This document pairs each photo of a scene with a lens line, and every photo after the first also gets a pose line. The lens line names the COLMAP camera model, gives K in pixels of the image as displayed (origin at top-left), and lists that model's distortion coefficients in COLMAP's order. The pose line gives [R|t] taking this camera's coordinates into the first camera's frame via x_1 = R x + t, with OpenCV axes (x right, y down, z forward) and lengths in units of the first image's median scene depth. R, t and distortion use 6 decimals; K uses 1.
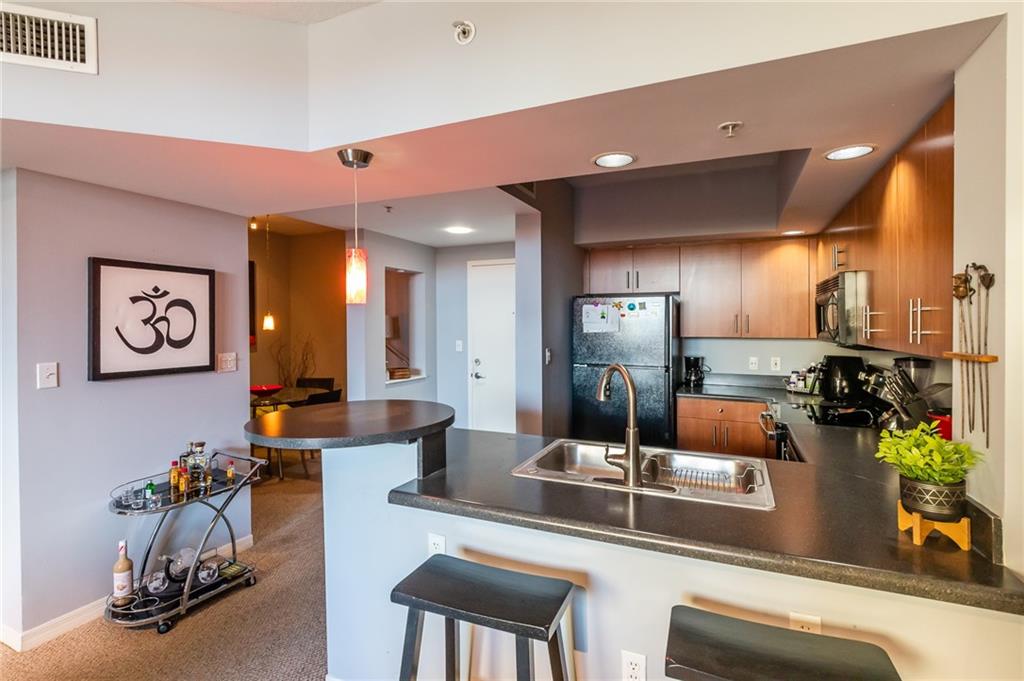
lens RADIAL K [[483.6, 0, 505.6], [0, 483.6, 327.9], [0, 0, 1]] dist [0.000405, 0.000036]
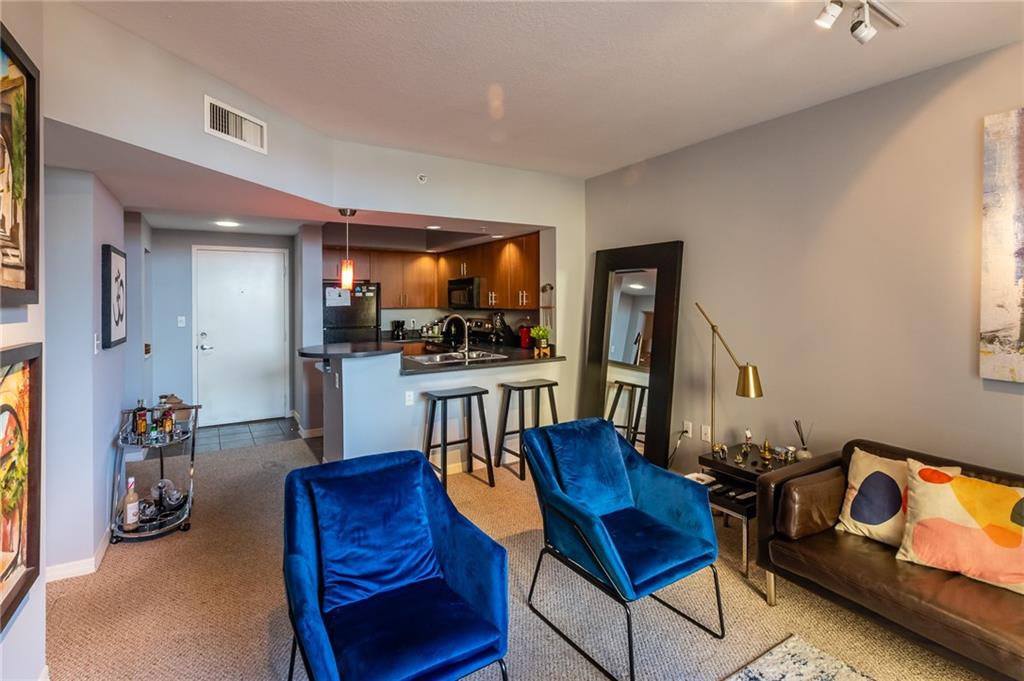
lens RADIAL K [[486.5, 0, 510.8], [0, 486.5, 301.6], [0, 0, 1]] dist [0.000183, -0.000030]
pose [[0.556271, -0.005465, 0.830983, -1.646721], [0.013719, 0.999902, -0.002607, 0.014491], [-0.830888, 0.012851, 0.556291, -0.630863]]
